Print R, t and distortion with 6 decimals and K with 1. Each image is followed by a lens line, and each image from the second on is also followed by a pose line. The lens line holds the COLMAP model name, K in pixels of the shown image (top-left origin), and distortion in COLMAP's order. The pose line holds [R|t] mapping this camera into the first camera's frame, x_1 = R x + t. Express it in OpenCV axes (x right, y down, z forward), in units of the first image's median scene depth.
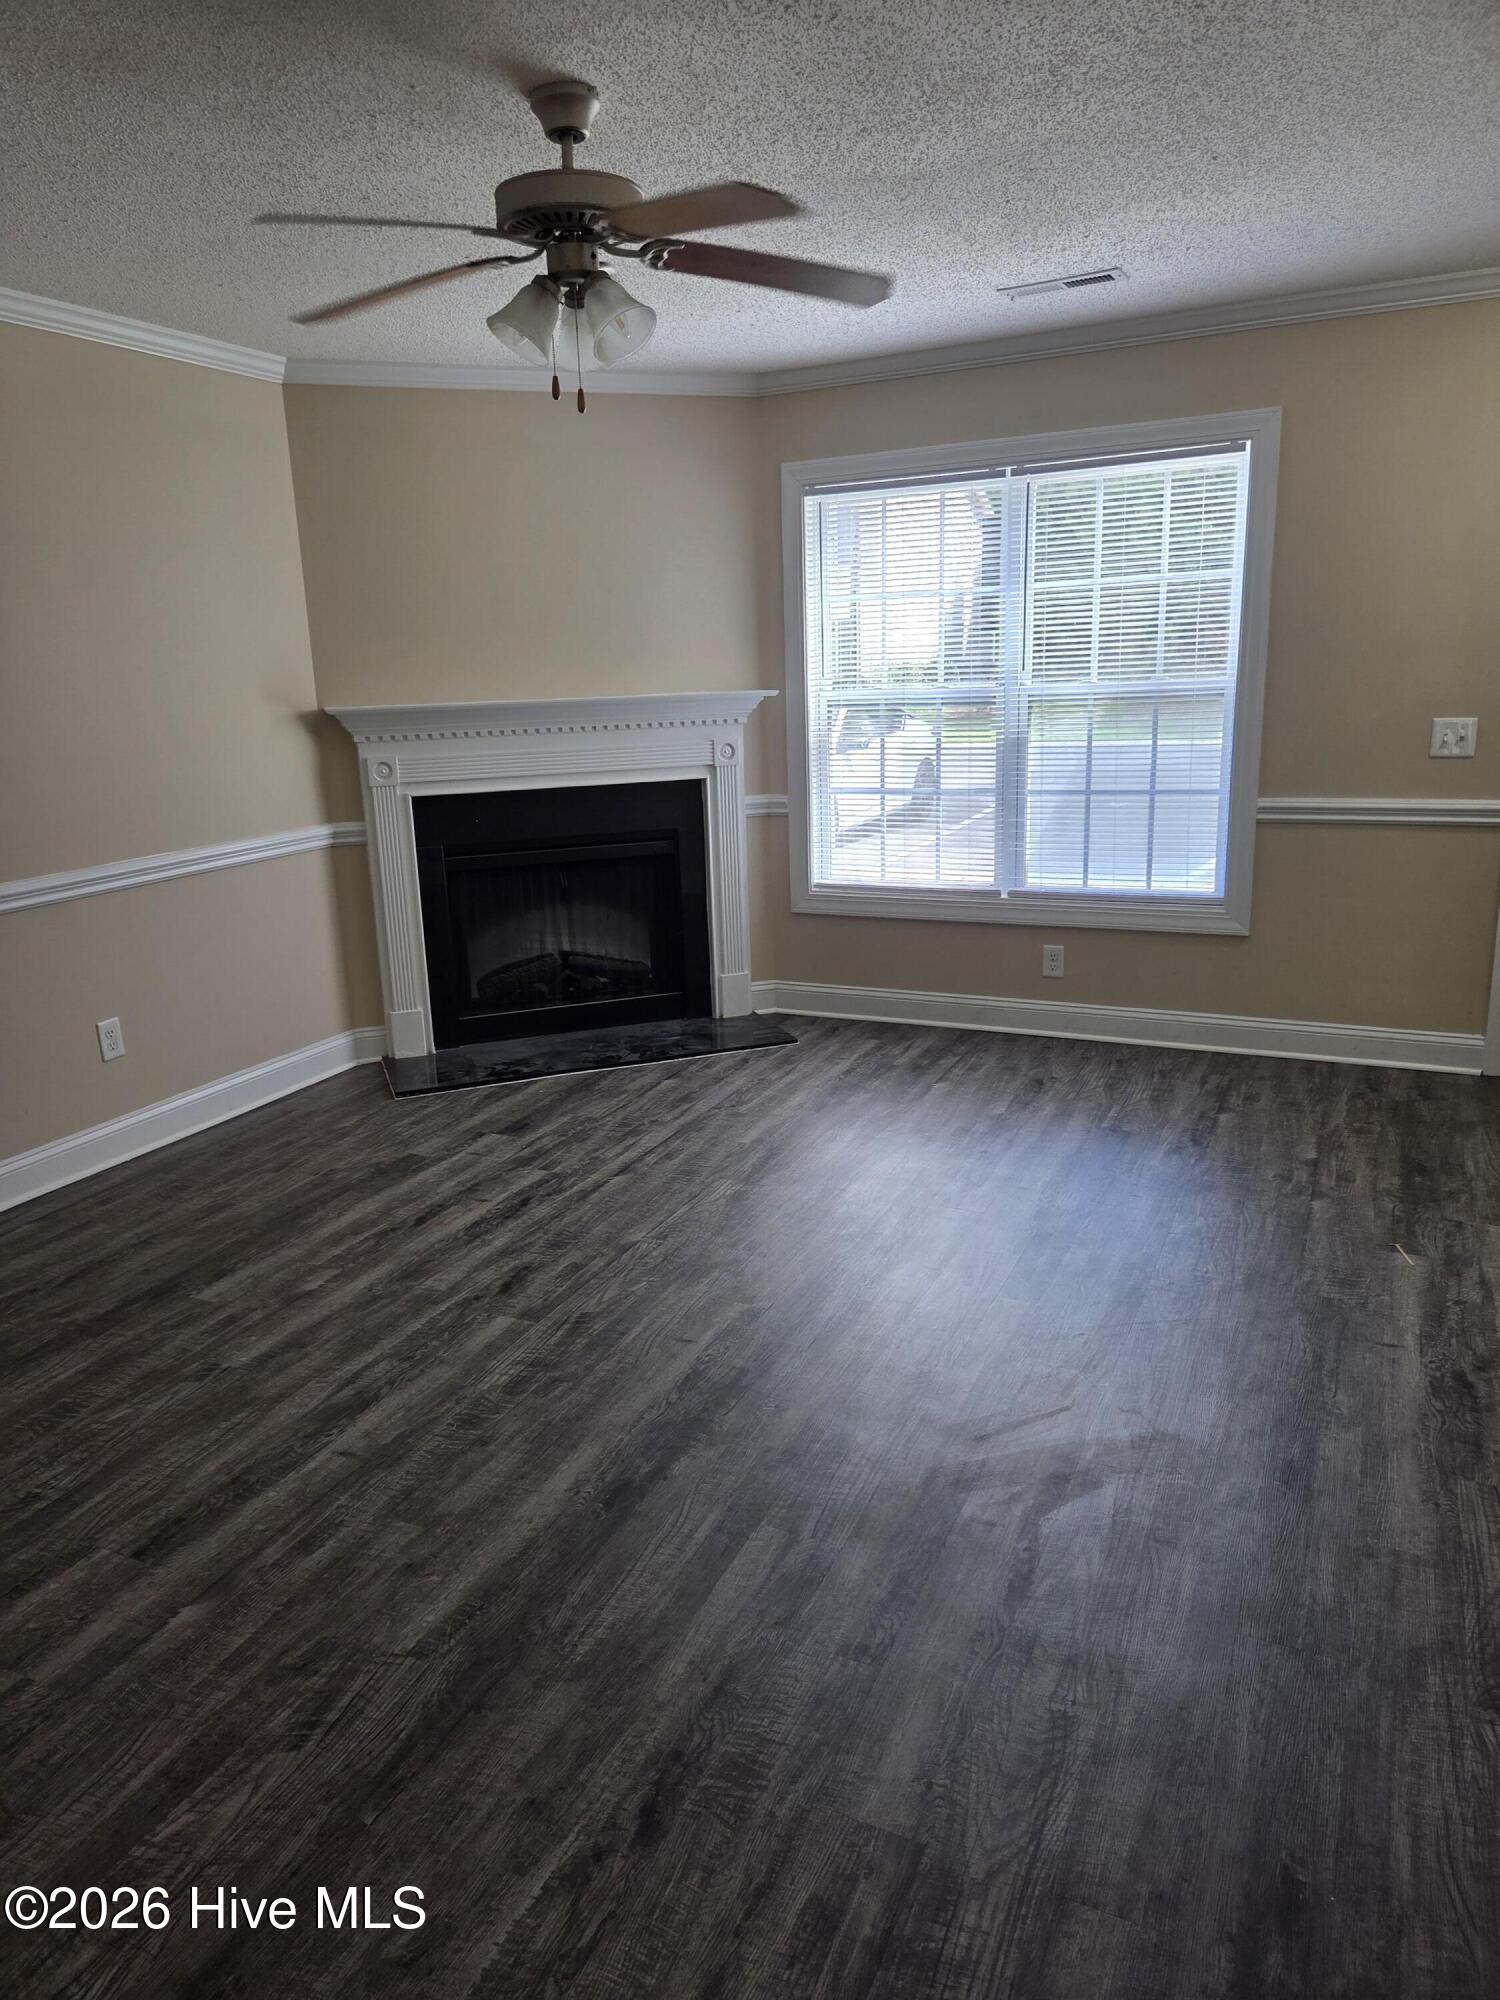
lens RADIAL K [[1325.9, 0, 722.9], [0, 1325.9, 999.8], [0, 0, 1]] dist [0.084512, -0.091315]
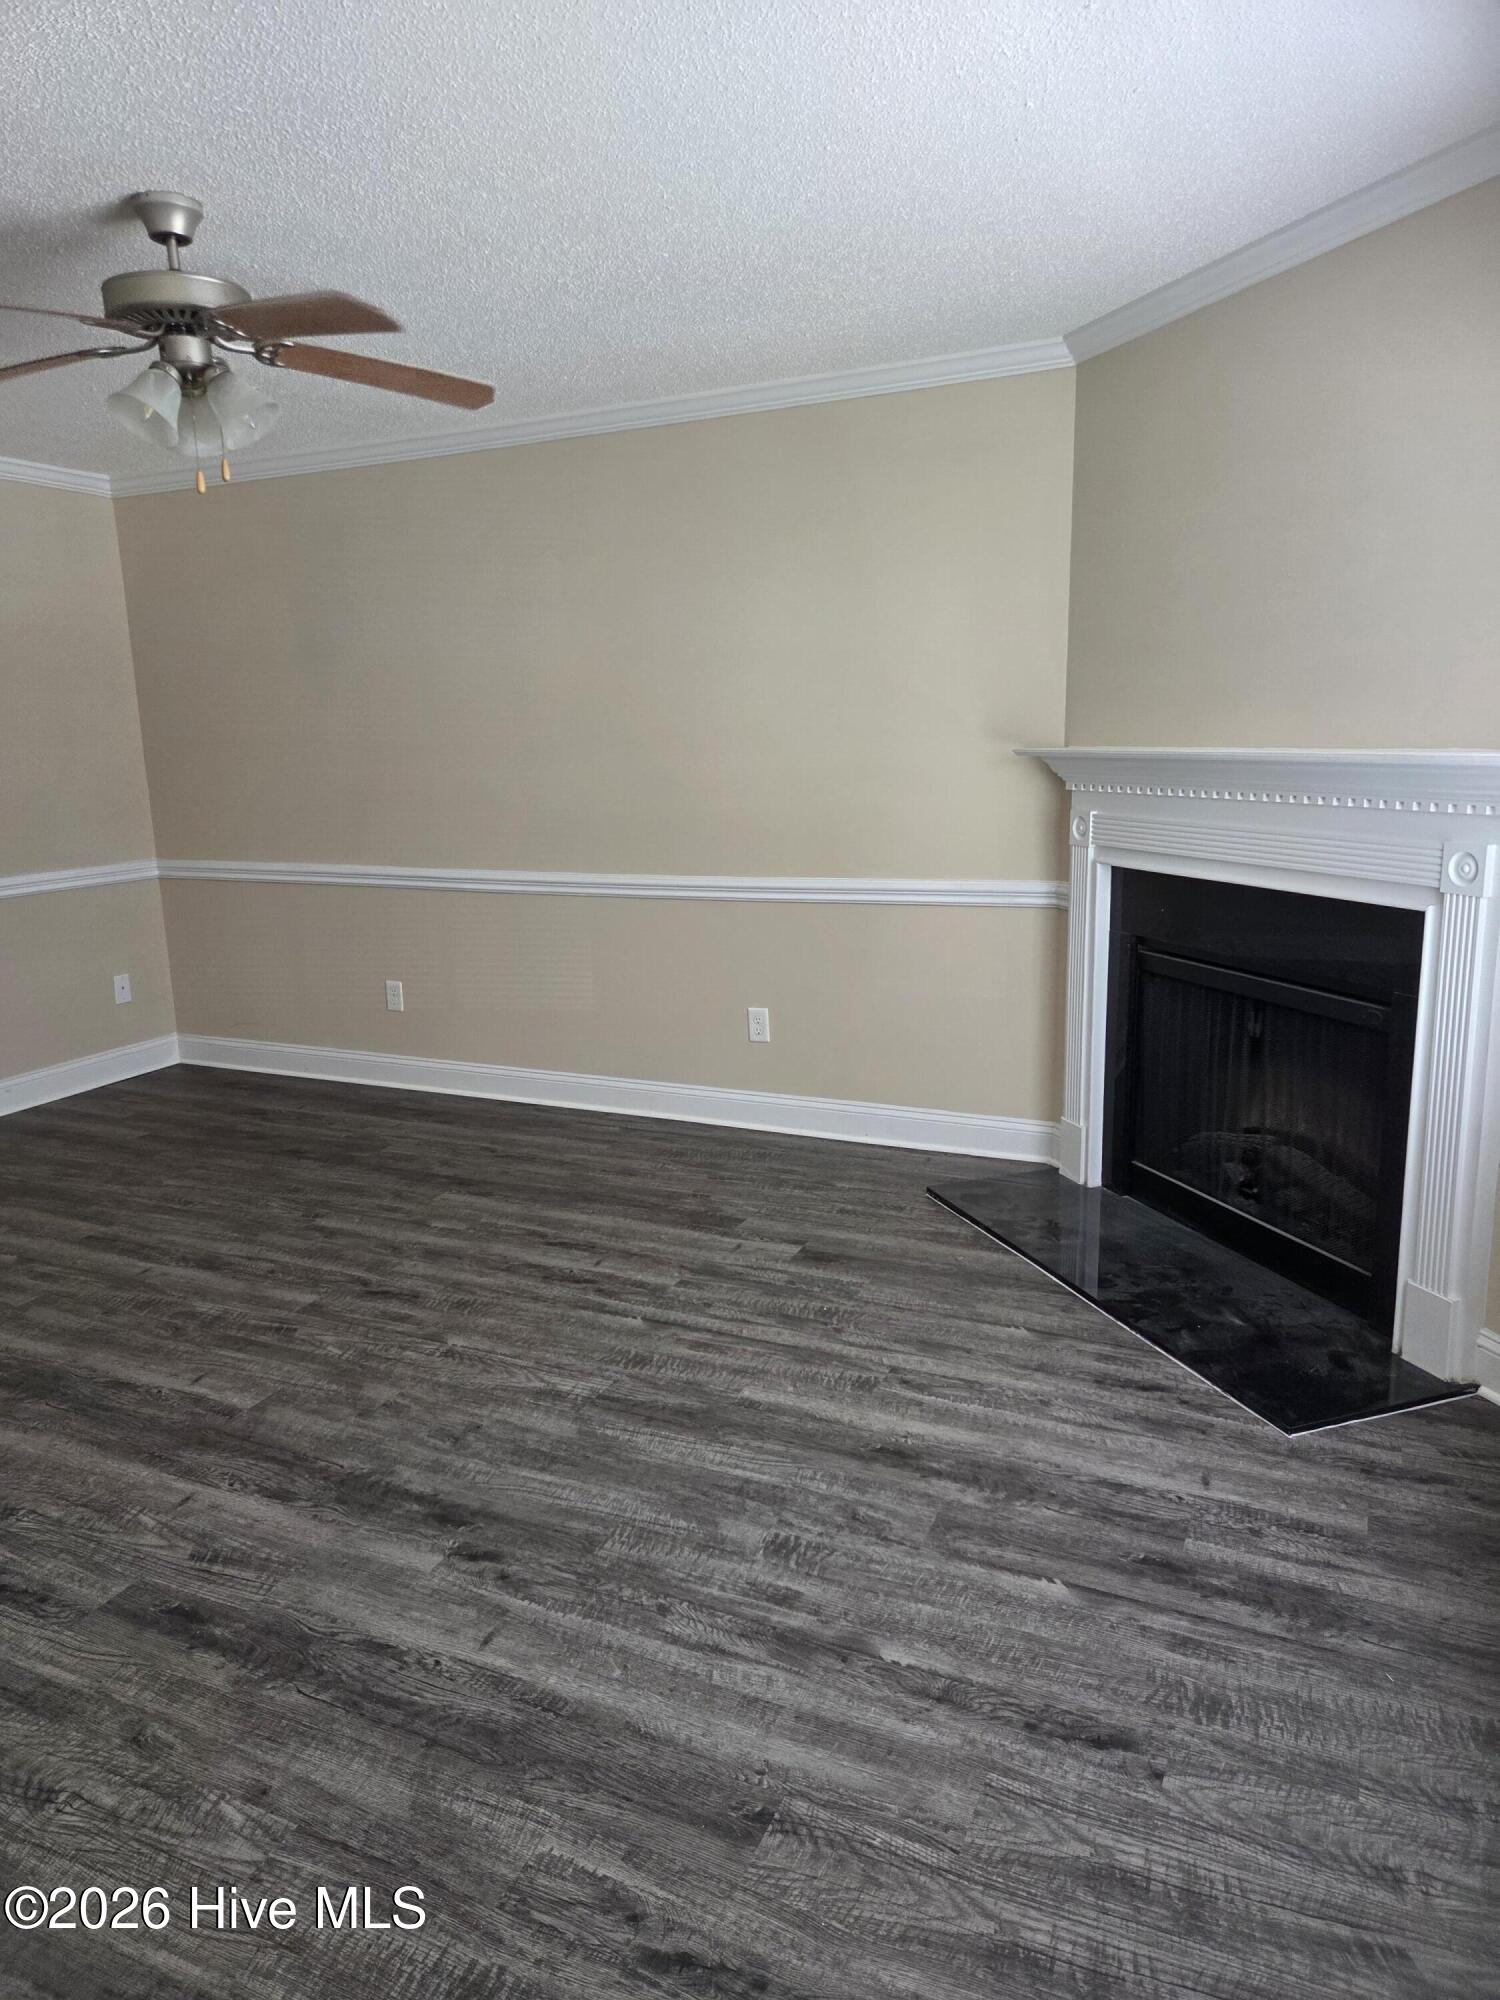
lens RADIAL K [[1325.9, 0, 722.9], [0, 1325.9, 999.8], [0, 0, 1]] dist [0.084512, -0.091315]
pose [[0.014783, 0.241663, -0.970248, 0.606946], [-0.220509, 0.947251, 0.232575, -0.234502], [0.975273, 0.210510, 0.067292, 0.836258]]
